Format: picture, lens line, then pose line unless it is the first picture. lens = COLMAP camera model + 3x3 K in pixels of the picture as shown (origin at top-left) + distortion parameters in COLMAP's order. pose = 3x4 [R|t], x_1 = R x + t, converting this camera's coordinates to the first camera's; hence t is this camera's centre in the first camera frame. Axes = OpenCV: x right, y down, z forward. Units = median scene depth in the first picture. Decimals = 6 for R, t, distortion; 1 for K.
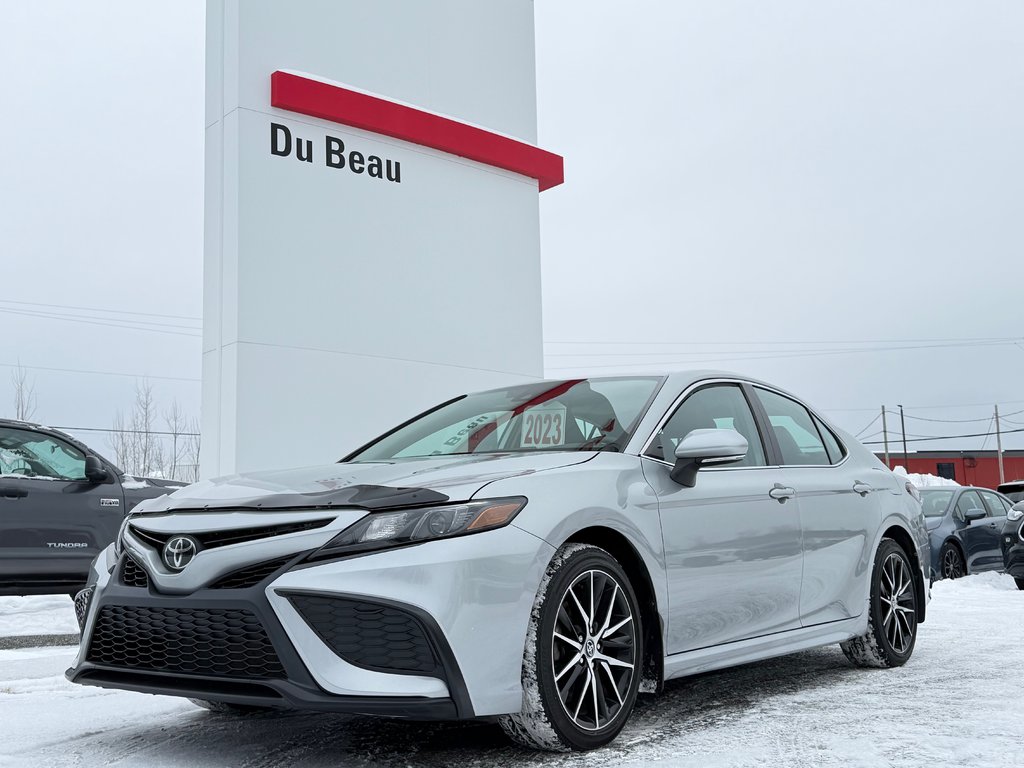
lens RADIAL K [[1160.7, 0, 515.3], [0, 1160.7, 375.5], [0, 0, 1]] dist [0.096212, 0.000000]
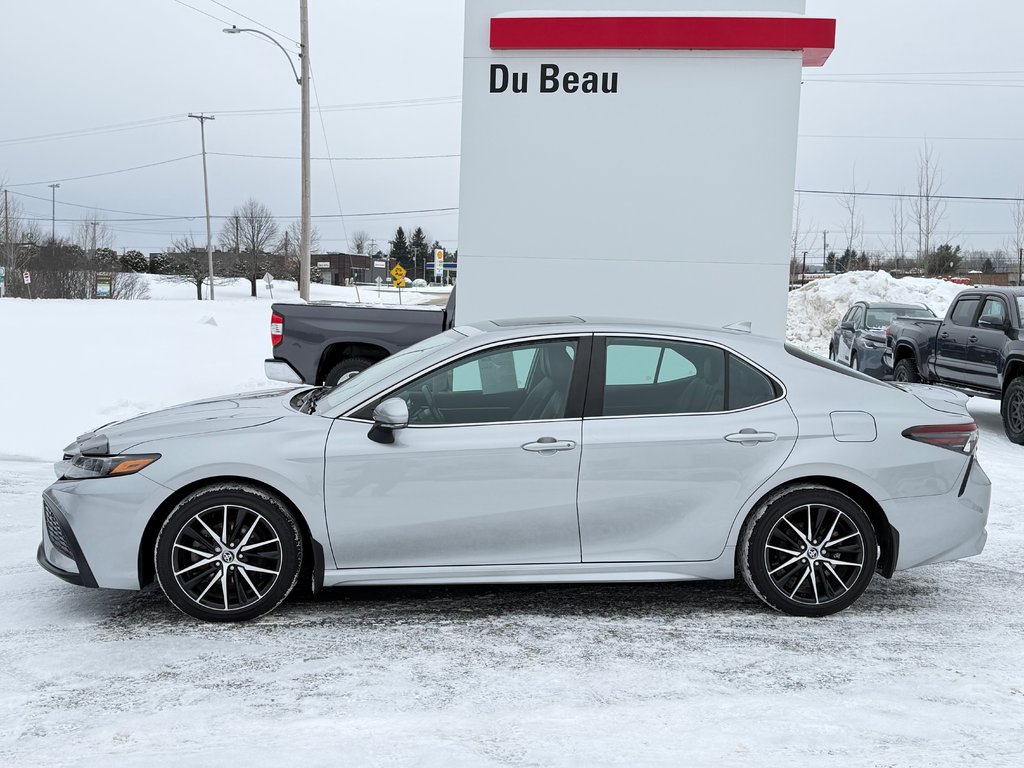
lens RADIAL K [[1160.7, 0, 507.4], [0, 1160.7, 382.9], [0, 0, 1]] dist [0.096212, 0.000000]
pose [[0.678159, 0.083470, -0.730160, 0.687263], [0.073378, 0.980874, 0.180283, -0.110058], [0.731243, -0.175838, 0.659063, 0.170162]]
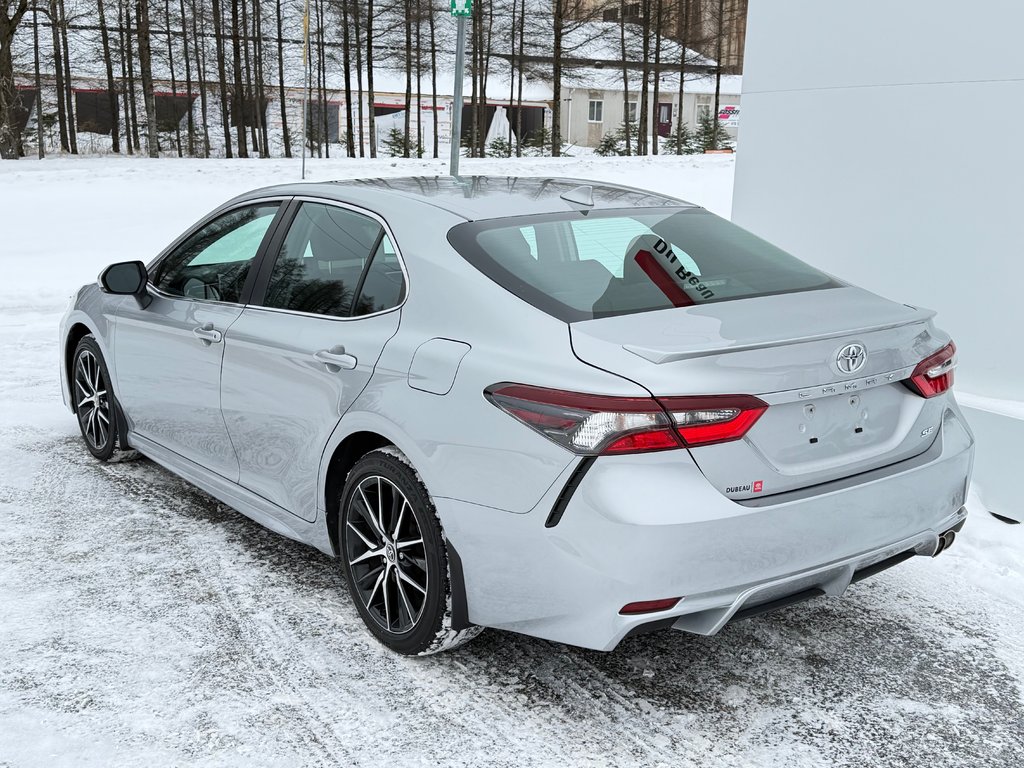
lens RADIAL K [[1160.7, 0, 514.0], [0, 1160.7, 385.6], [0, 0, 1]] dist [0.096212, 0.000000]
pose [[-0.279665, 0.206247, -0.937683, 0.699890], [0.133271, 0.975538, 0.174825, 0.008197], [0.950803, -0.076073, -0.300311, 1.019488]]
